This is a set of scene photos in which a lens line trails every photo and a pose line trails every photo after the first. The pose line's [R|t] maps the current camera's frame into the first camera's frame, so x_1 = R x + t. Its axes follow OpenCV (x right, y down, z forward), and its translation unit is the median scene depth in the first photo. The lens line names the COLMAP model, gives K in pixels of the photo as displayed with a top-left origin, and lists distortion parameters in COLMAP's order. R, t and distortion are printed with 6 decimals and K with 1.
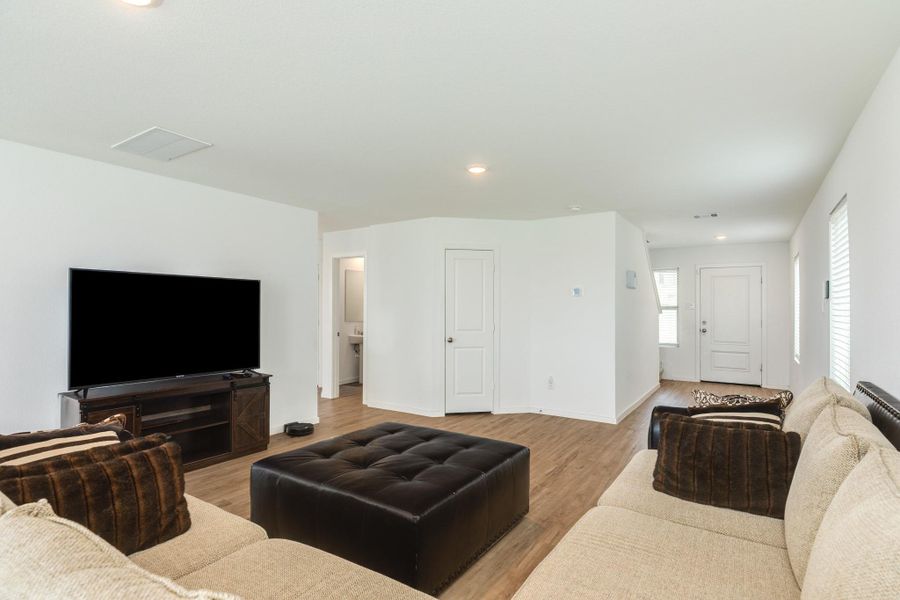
lens RADIAL K [[451.7, 0, 450.4], [0, 451.7, 303.1], [0, 0, 1]] dist [-0.001614, -0.000420]
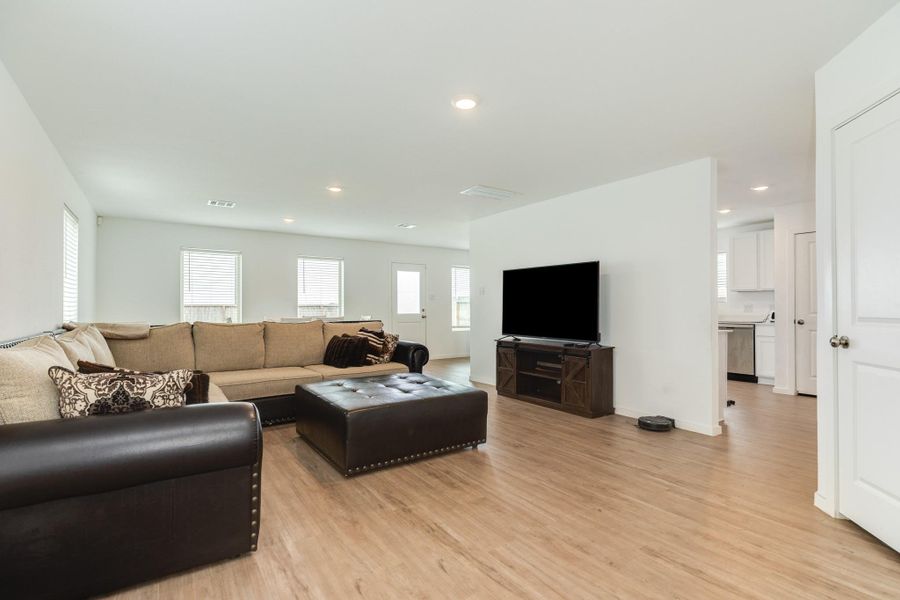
lens RADIAL K [[437.4, 0, 450.0], [0, 437.4, 300.0], [0, 0, 1]] dist [-0.002563, -0.001041]
pose [[-0.374911, -0.015328, -0.926934, 0.760550], [0.011215, 0.999715, -0.021067, 0.069376], [0.926993, -0.018294, -0.374632, 1.209723]]
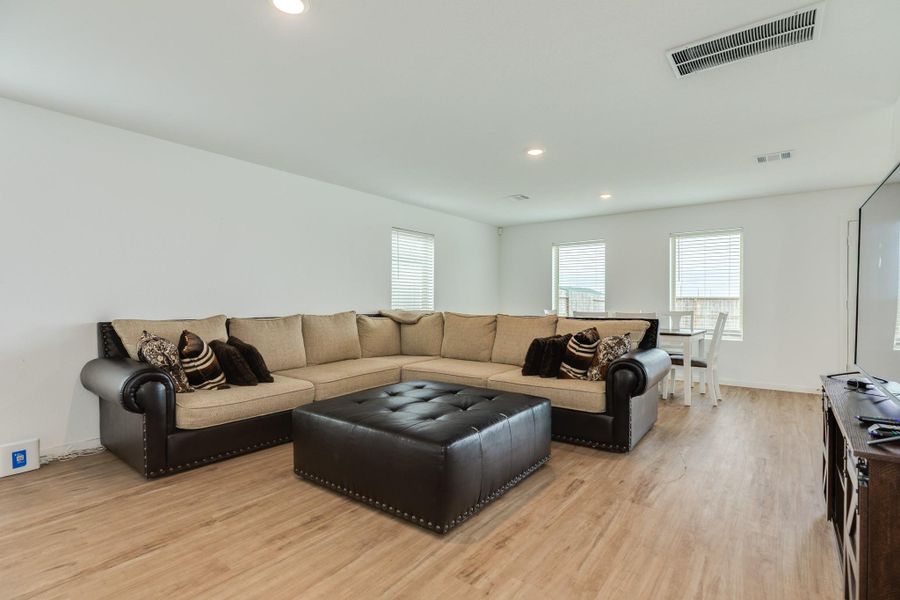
lens RADIAL K [[437.4, 0, 450.0], [0, 437.4, 300.0], [0, 0, 1]] dist [-0.002563, -0.001041]
pose [[-0.996937, -0.002402, 0.078173, -0.175375], [-0.003510, 0.999895, -0.014037, 0.077644], [-0.078131, -0.014268, -0.996841, 1.455597]]
